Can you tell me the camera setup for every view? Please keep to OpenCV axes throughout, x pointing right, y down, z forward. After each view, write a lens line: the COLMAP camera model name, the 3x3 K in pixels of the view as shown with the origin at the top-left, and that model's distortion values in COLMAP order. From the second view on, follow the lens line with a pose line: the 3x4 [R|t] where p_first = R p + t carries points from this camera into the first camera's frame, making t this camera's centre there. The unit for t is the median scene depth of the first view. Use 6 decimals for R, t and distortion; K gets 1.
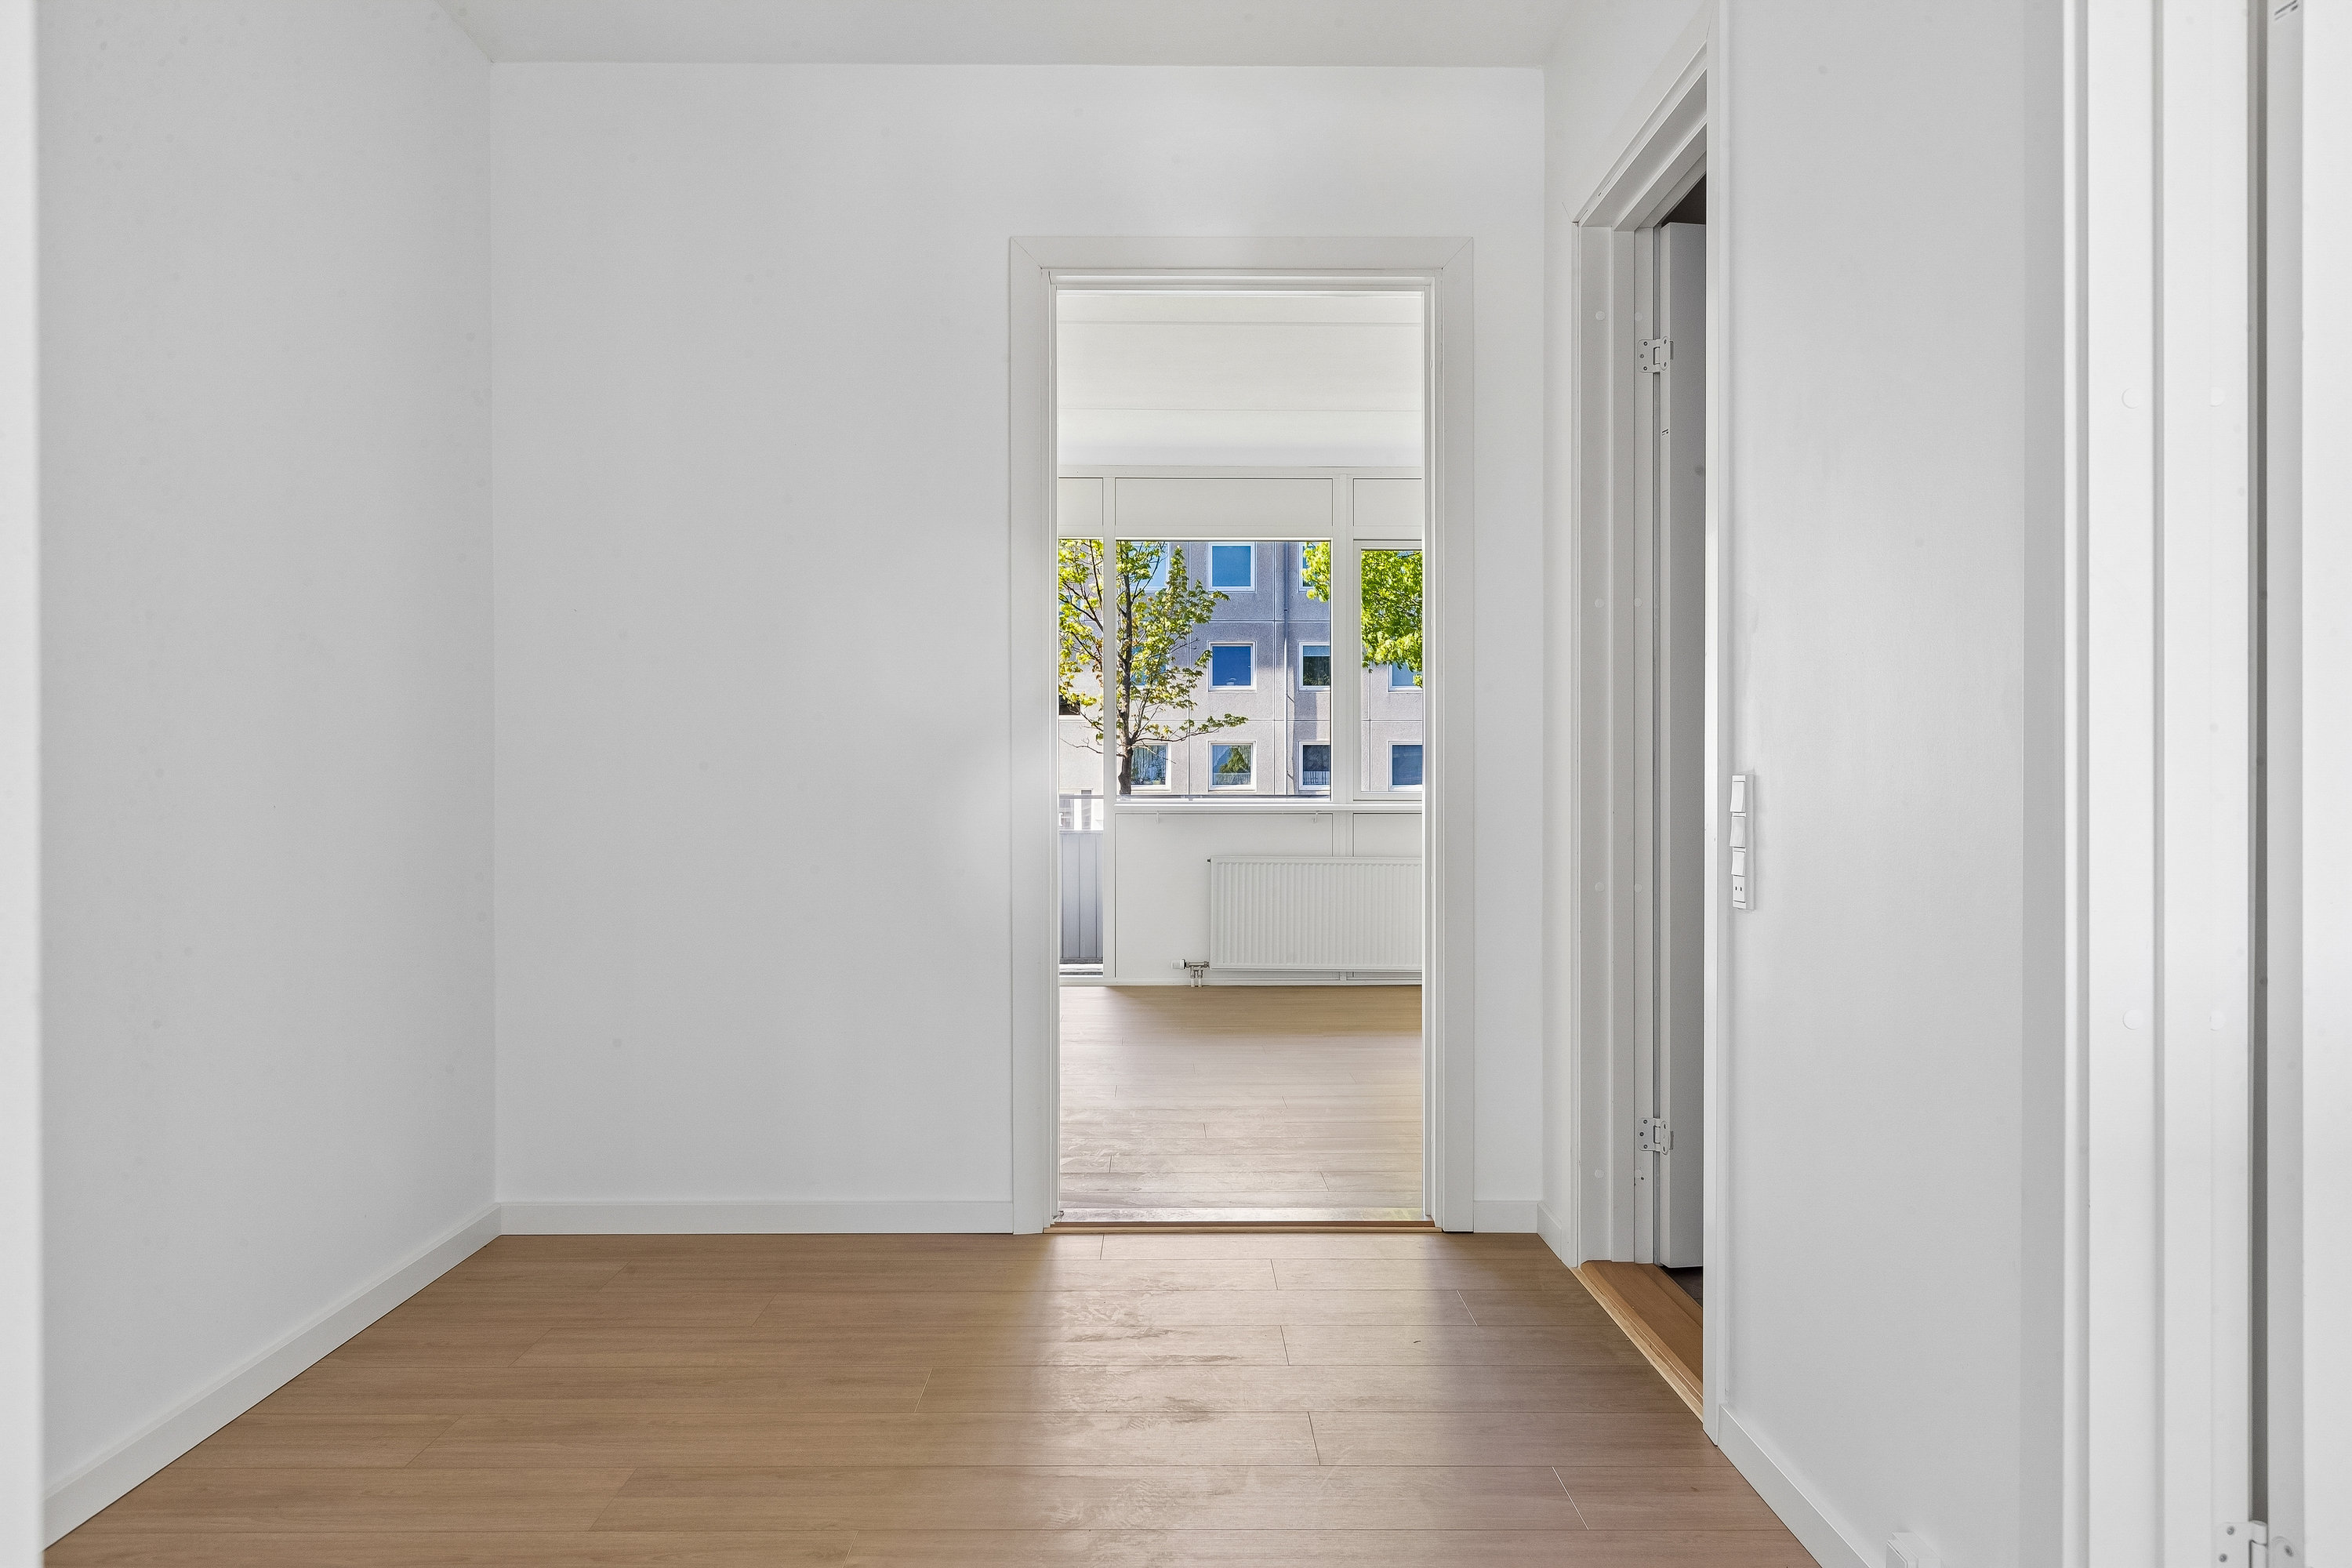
lens RADIAL K [[1552.8, 0, 1176.0], [0, 1552.8, 784.0], [0, 0, 1]] dist [-0.003054, -0.002141]
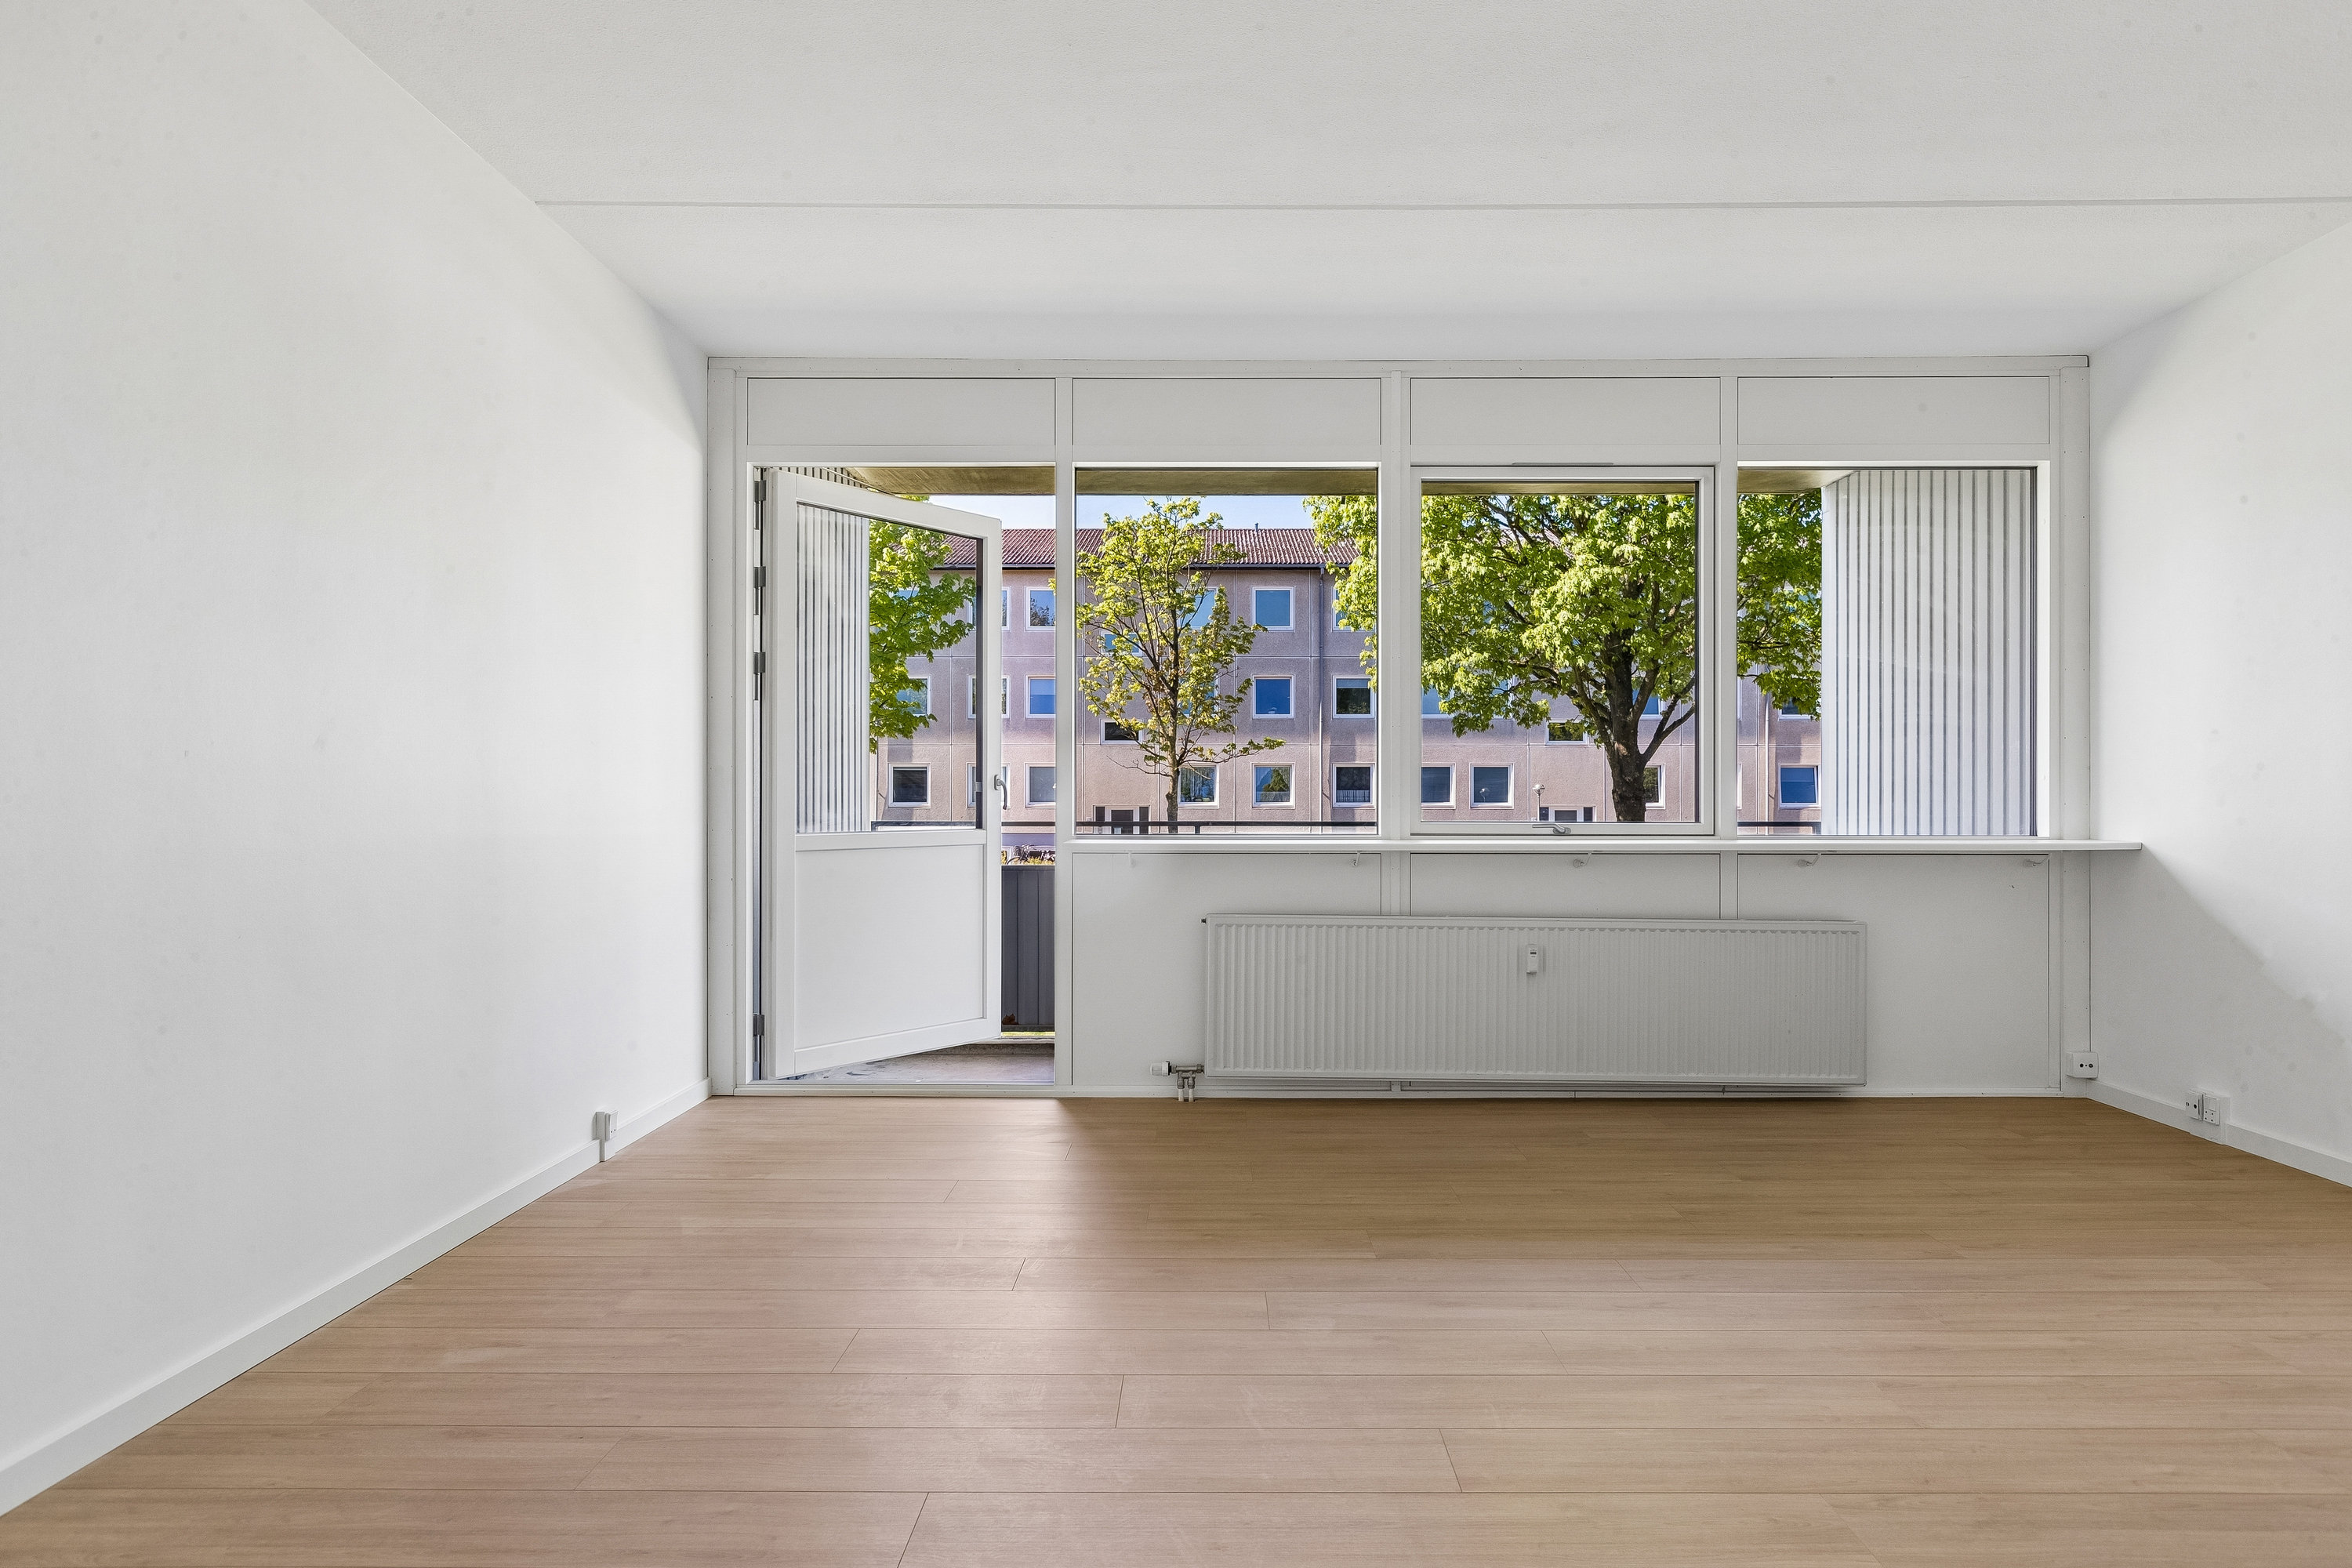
lens RADIAL K [[1295.0, 0, 1213.1], [0, 1295.0, 792.4], [0, 0, 1]] dist [0.004749, -0.002942]
pose [[0.999917, 0.001595, -0.012794, 0.007631], [-0.001675, 0.999979, -0.006252, -0.001130], [0.012784, 0.006273, 0.999899, 0.097138]]
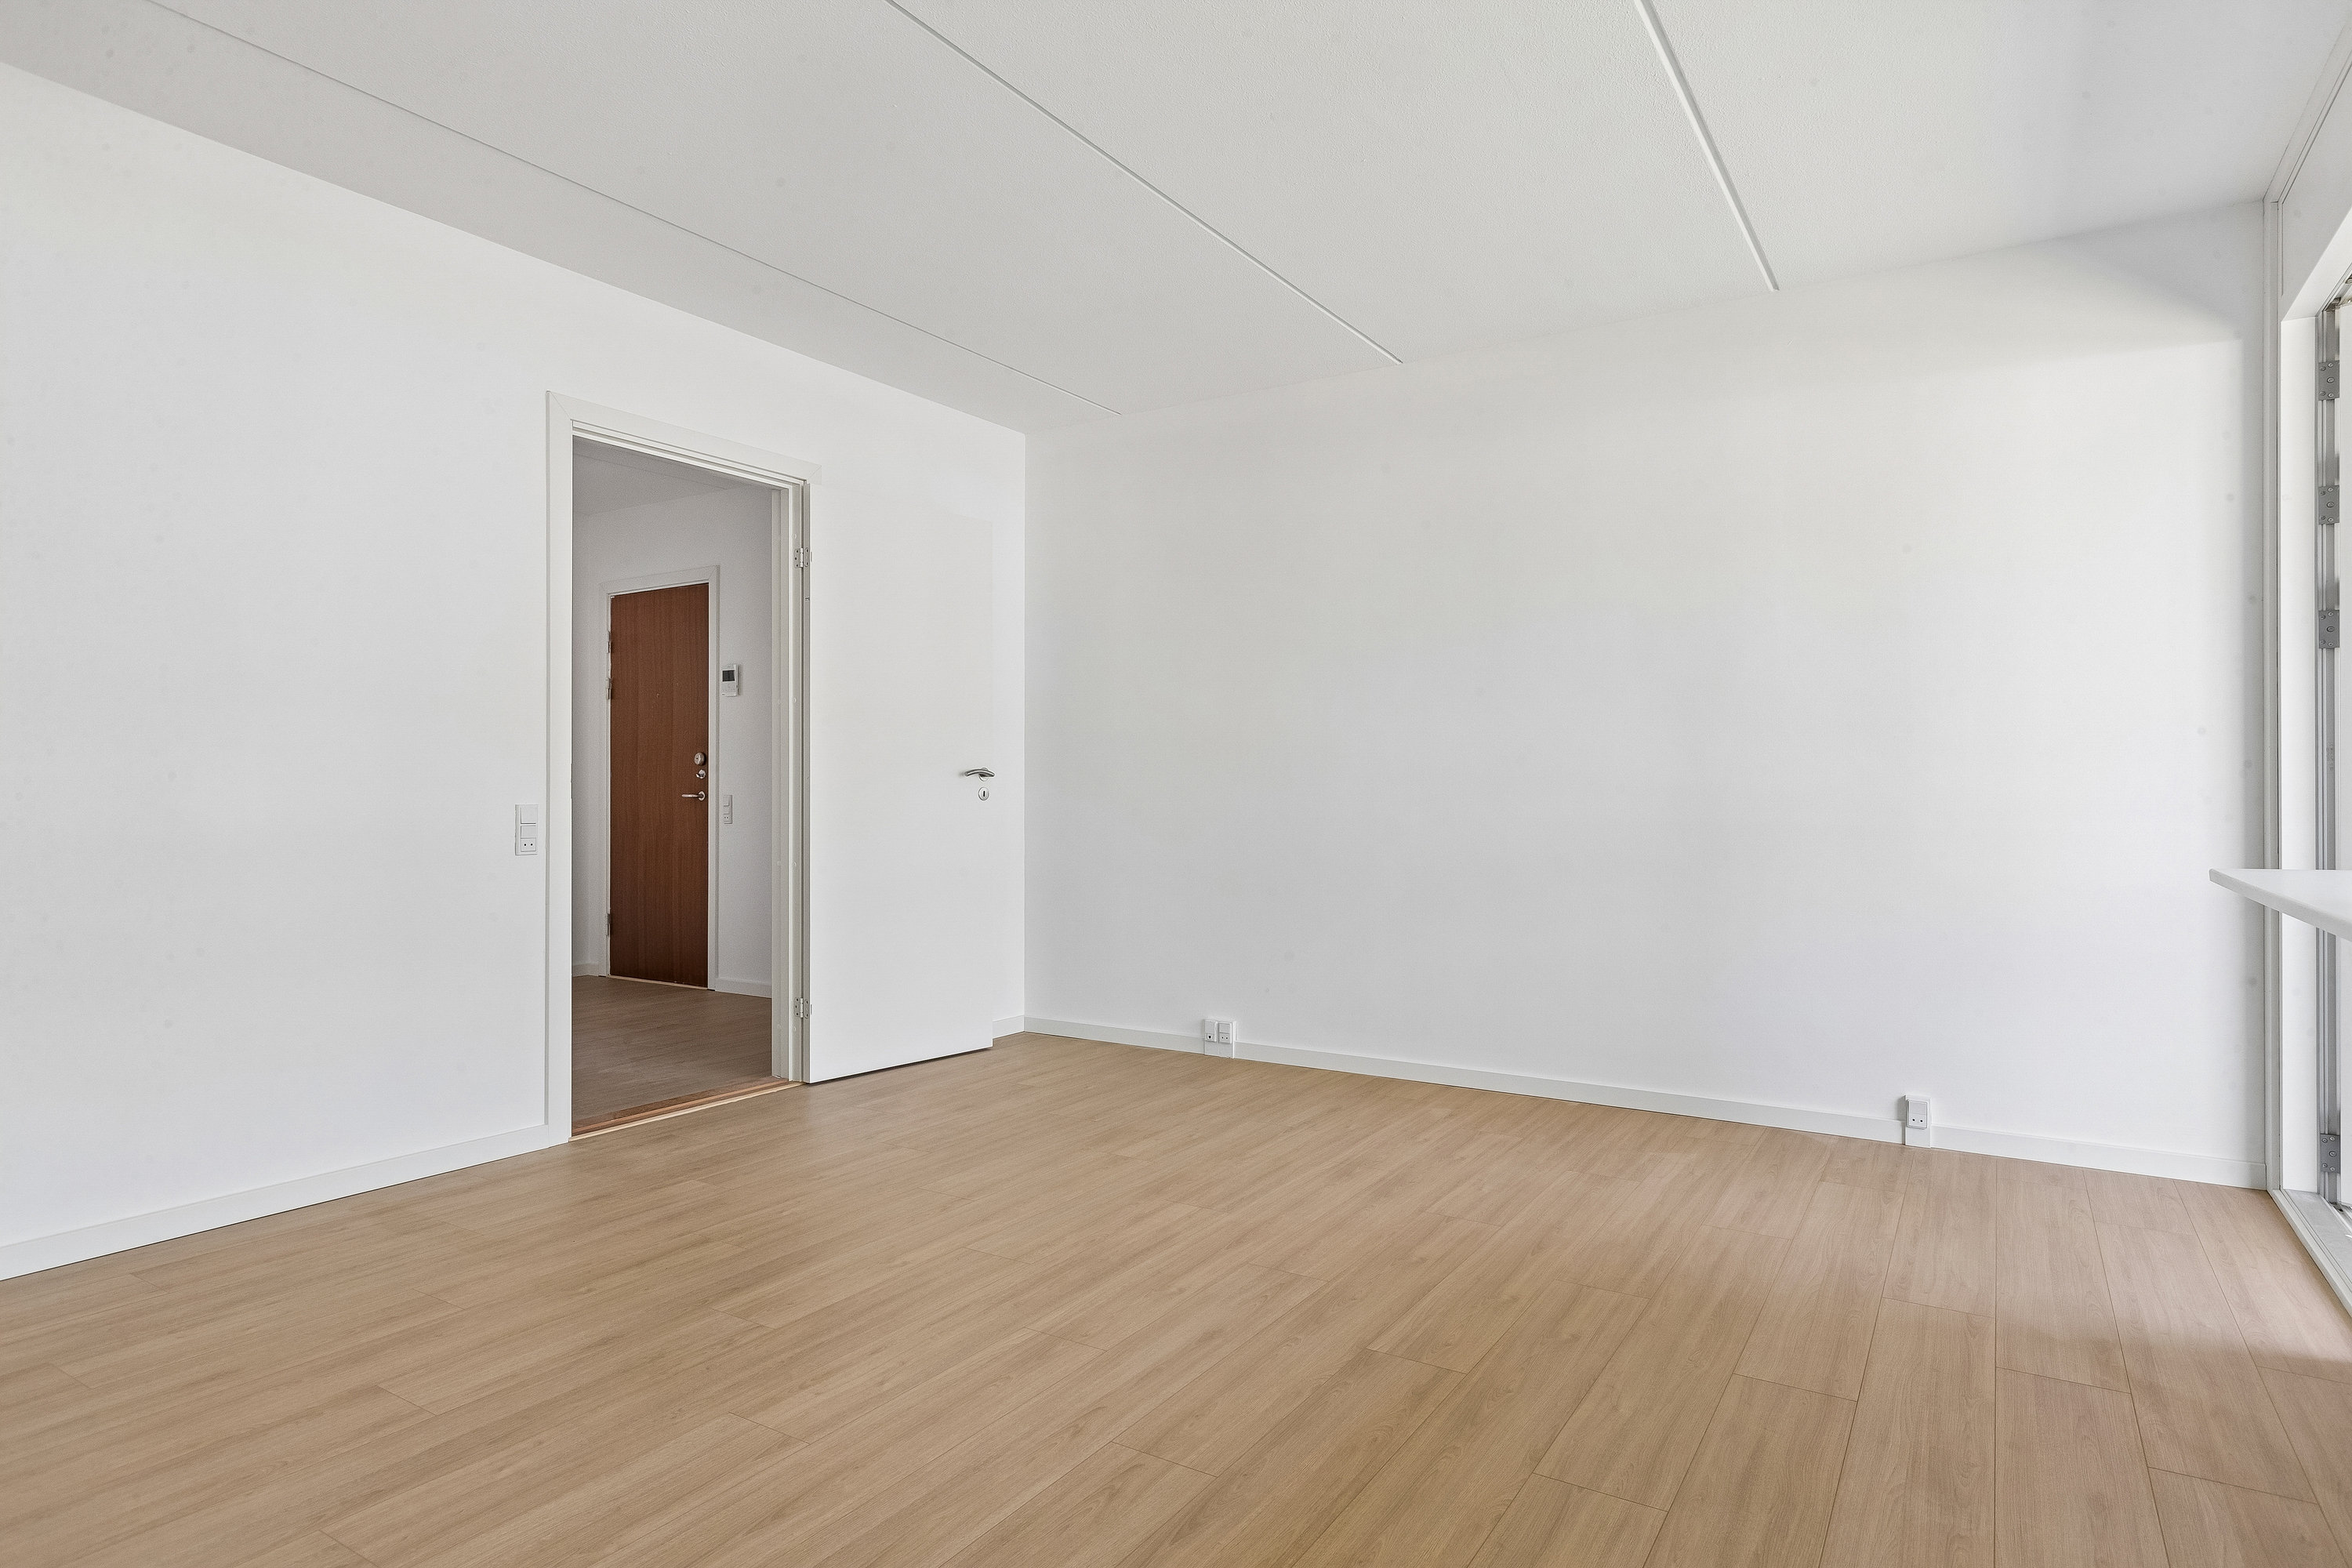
lens RADIAL K [[1295.9, 0, 1176.0], [0, 1295.9, 784.0], [0, 0, 1]] dist [0.006507, -0.003369]
pose [[-0.548266, -0.003069, -0.836298, 0.085681], [0.000514, 0.999992, -0.004007, -0.001355], [0.836304, -0.002627, -0.548260, 0.218672]]
